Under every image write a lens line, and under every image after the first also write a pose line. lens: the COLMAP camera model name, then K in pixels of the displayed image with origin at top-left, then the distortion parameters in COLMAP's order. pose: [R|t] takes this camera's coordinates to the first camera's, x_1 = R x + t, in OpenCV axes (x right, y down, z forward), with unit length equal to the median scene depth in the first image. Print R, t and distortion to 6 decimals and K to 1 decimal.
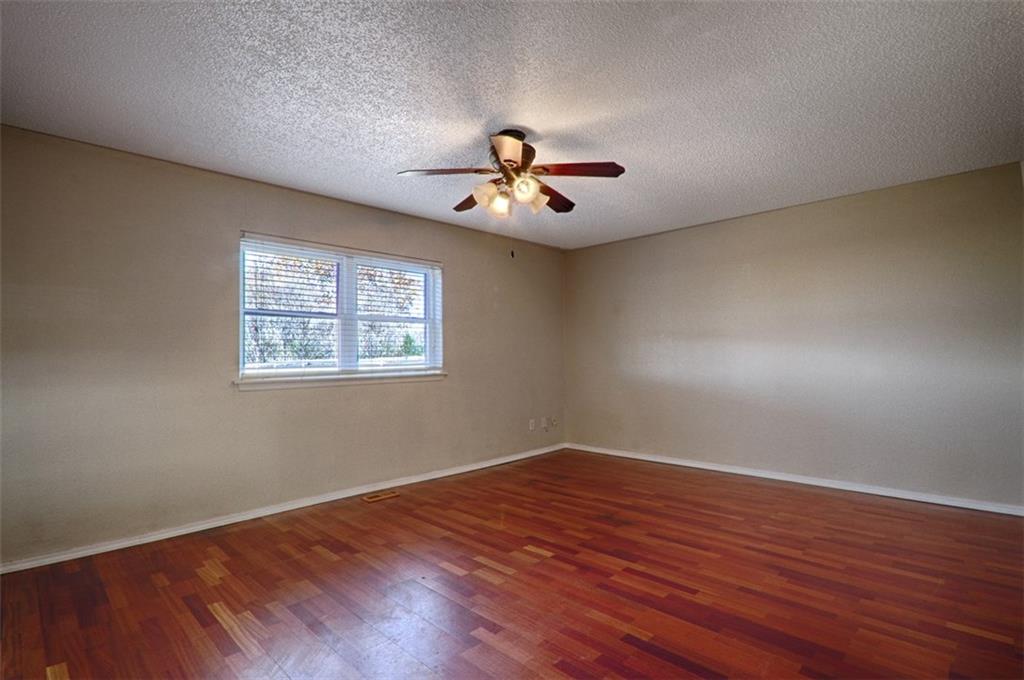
lens RADIAL K [[489.1, 0, 511.5], [0, 489.1, 344.3], [0, 0, 1]] dist [0.003827, -0.008357]
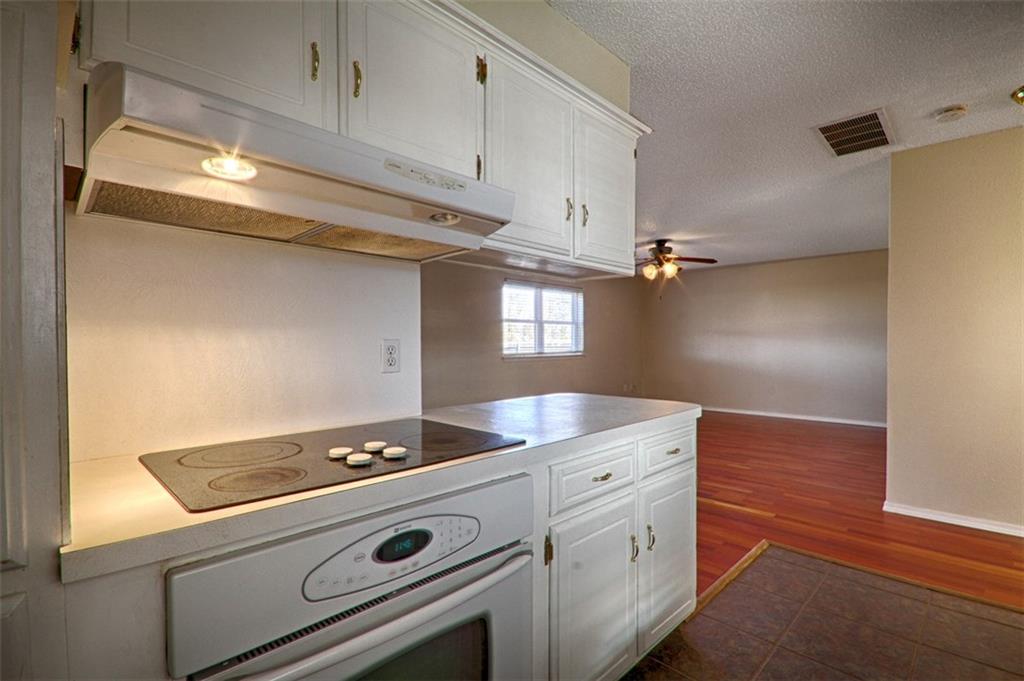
lens RADIAL K [[489.1, 0, 512.1], [0, 489.1, 343.0], [0, 0, 1]] dist [0.003827, -0.008357]
pose [[0.999931, 0.007626, 0.008914, -0.517339], [-0.007792, 0.999795, 0.018692, -0.013560], [-0.008769, -0.018760, 0.999786, -0.881964]]
